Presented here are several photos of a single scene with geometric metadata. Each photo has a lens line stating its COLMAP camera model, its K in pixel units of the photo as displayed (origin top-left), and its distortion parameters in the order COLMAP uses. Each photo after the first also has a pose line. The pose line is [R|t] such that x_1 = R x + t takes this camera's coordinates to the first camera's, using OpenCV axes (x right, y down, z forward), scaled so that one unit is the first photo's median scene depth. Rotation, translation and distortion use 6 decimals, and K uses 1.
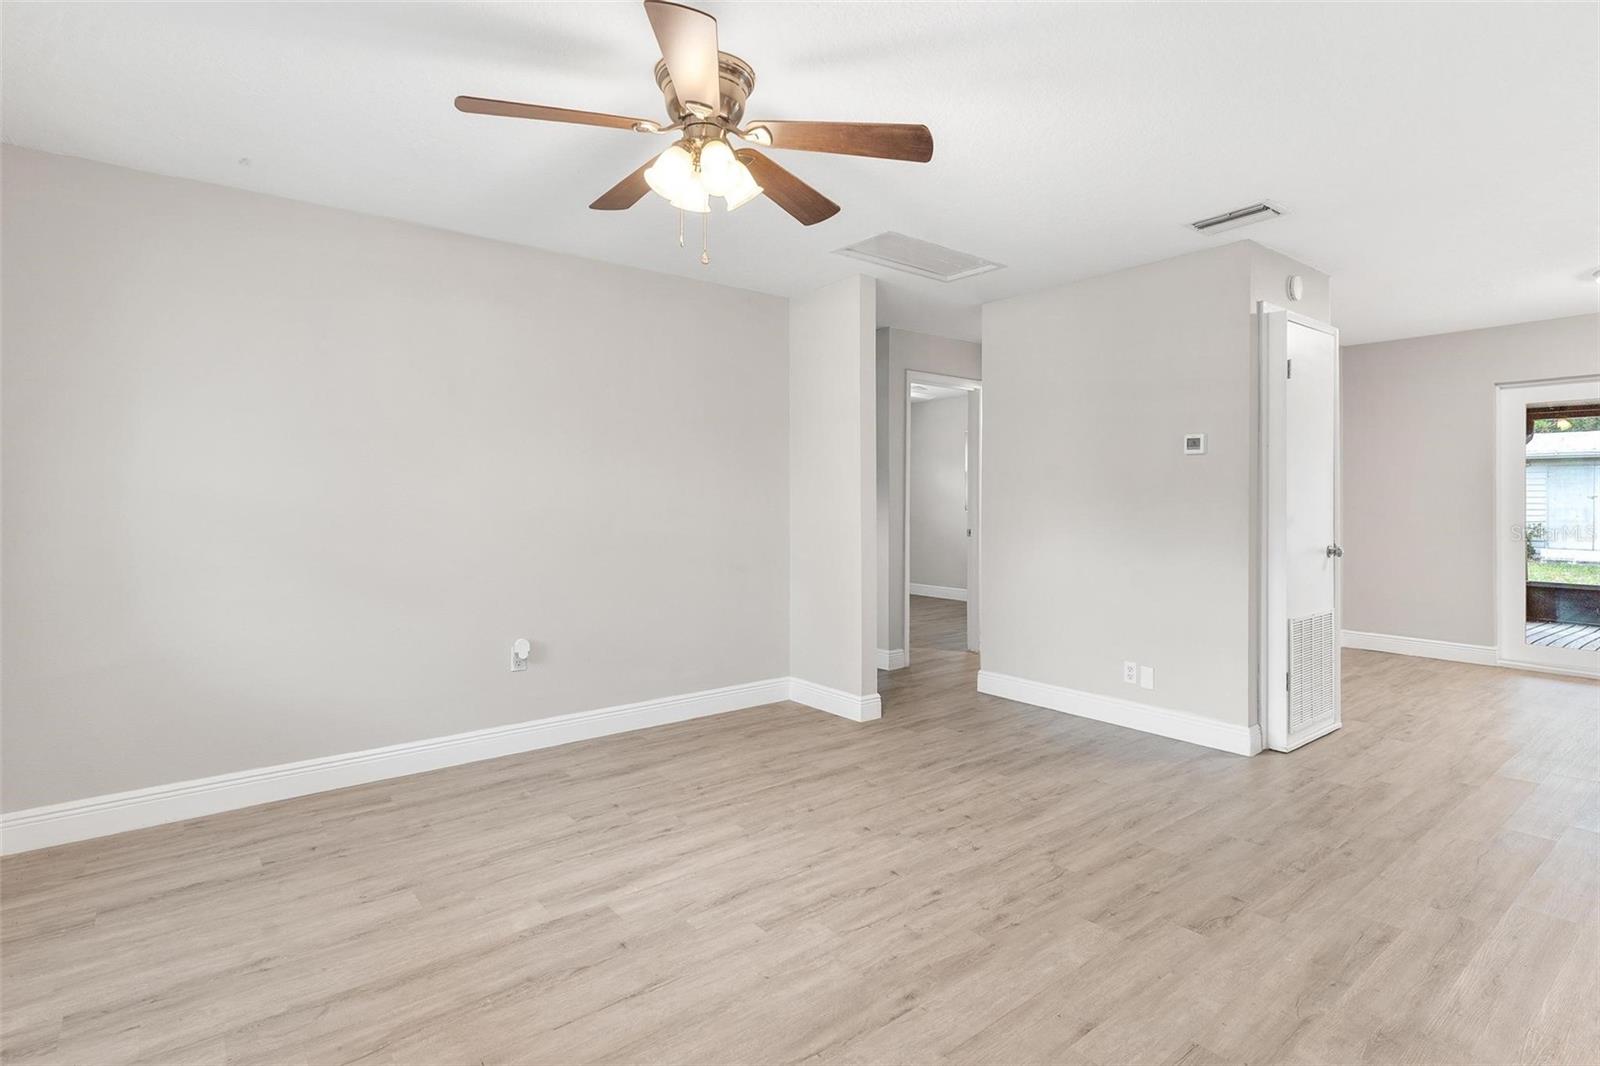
lens RADIAL K [[800.9, 0, 801.1], [0, 800.9, 499.9], [0, 0, 1]] dist [0.001221, -0.000148]
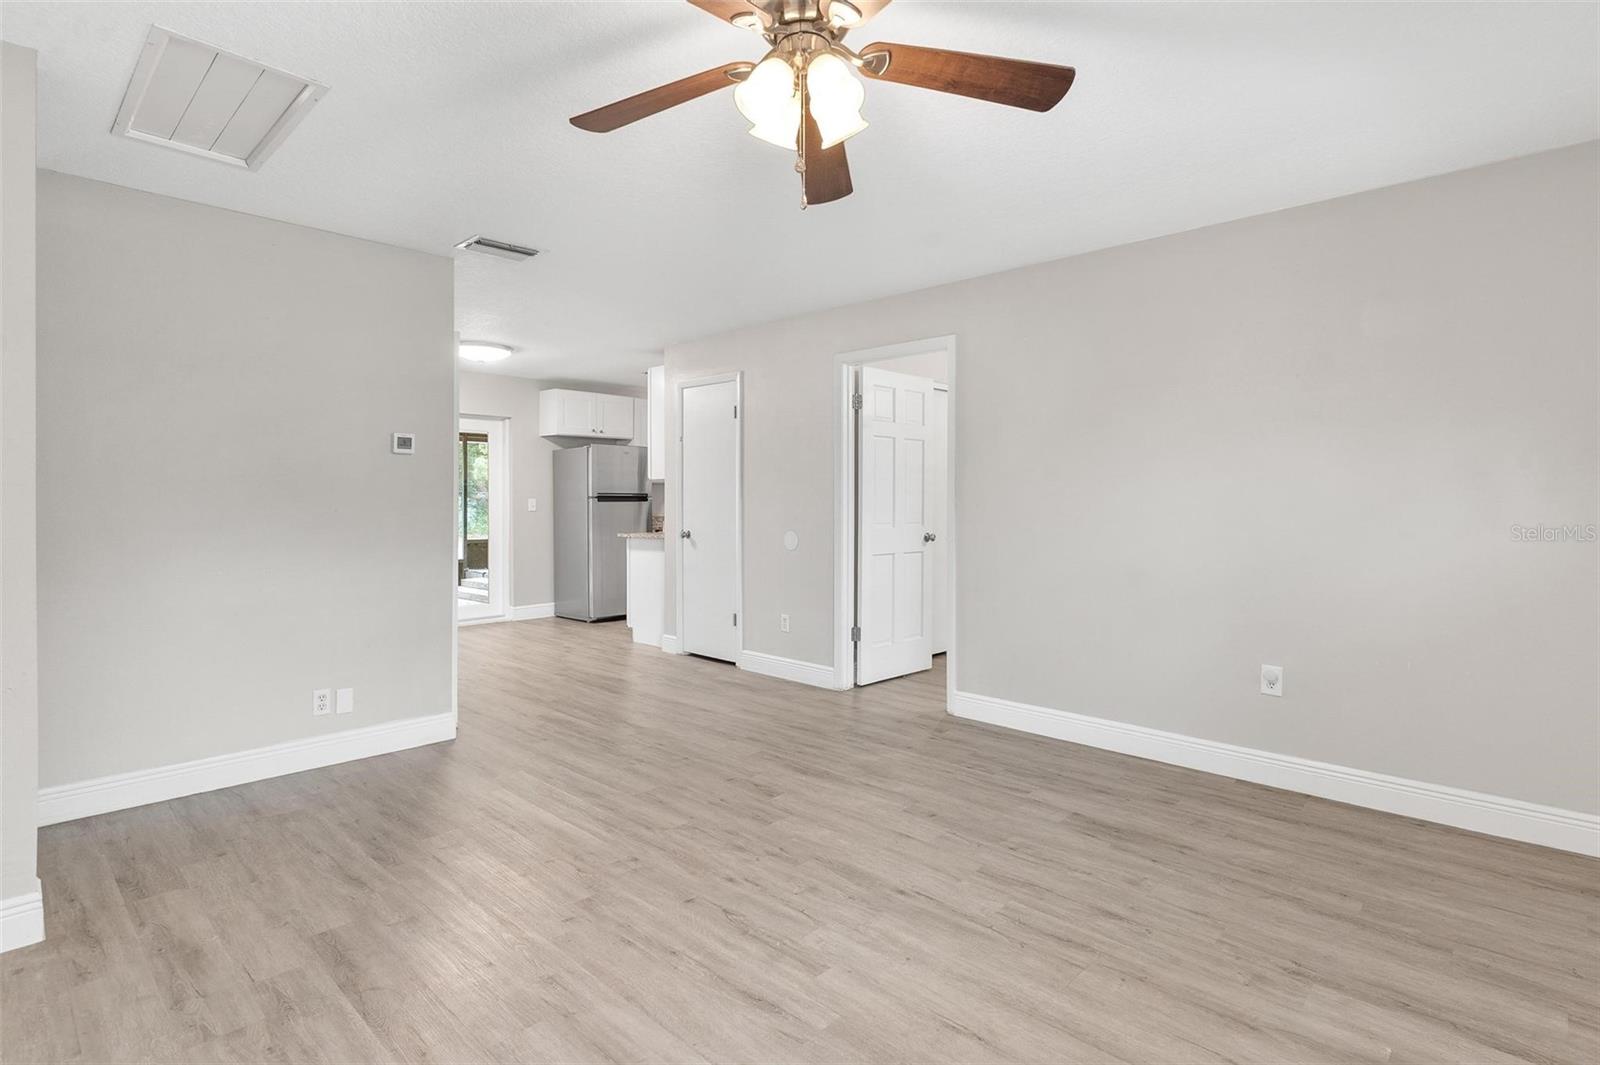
lens RADIAL K [[786.5, 0, 798.1], [0, 786.5, 505.1], [0, 0, 1]] dist [-0.000247, 0.000135]
pose [[-0.138754, -0.005292, 0.990313, -0.859748], [-0.000929, 0.999986, 0.005213, -0.000576], [-0.990326, -0.000196, -0.138757, 1.067451]]
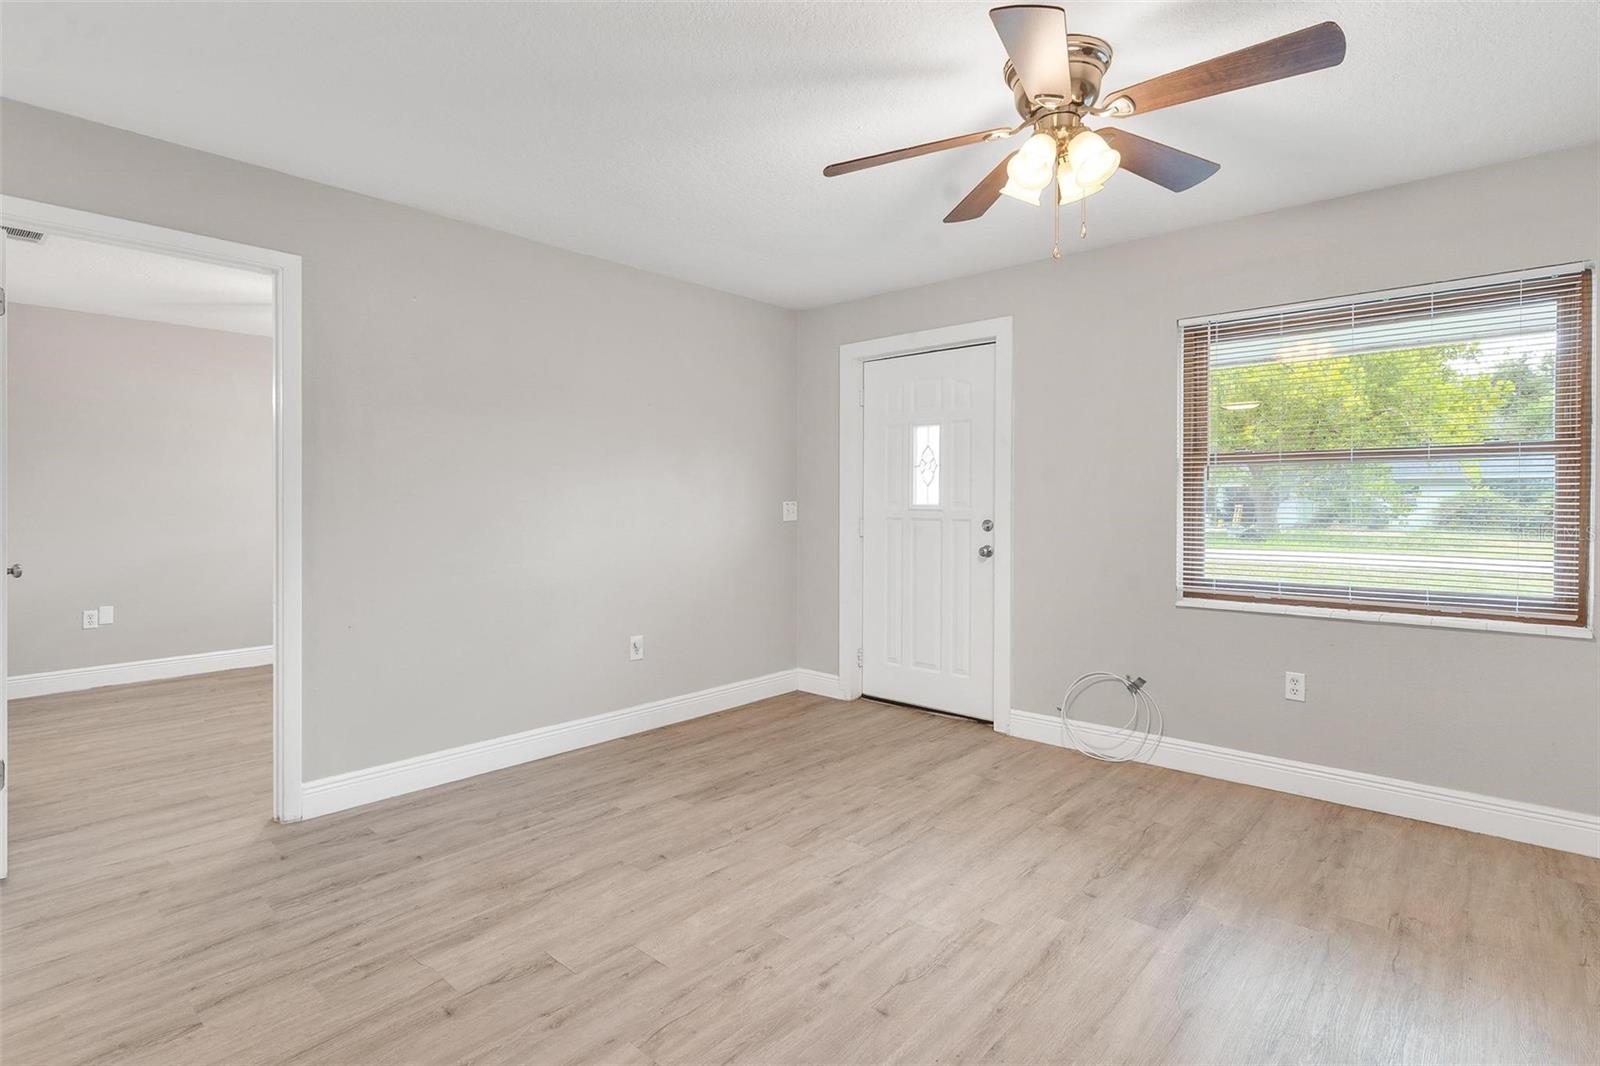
lens RADIAL K [[793.0, 0, 798.4], [0, 793.0, 514.2], [0, 0, 1]] dist [-0.000825, 0.000178]
pose [[-0.985245, 0.003884, -0.171106, 0.335126], [0.001428, 0.999894, 0.014473, -0.001116], [0.171144, 0.014015, -0.985146, 1.805037]]
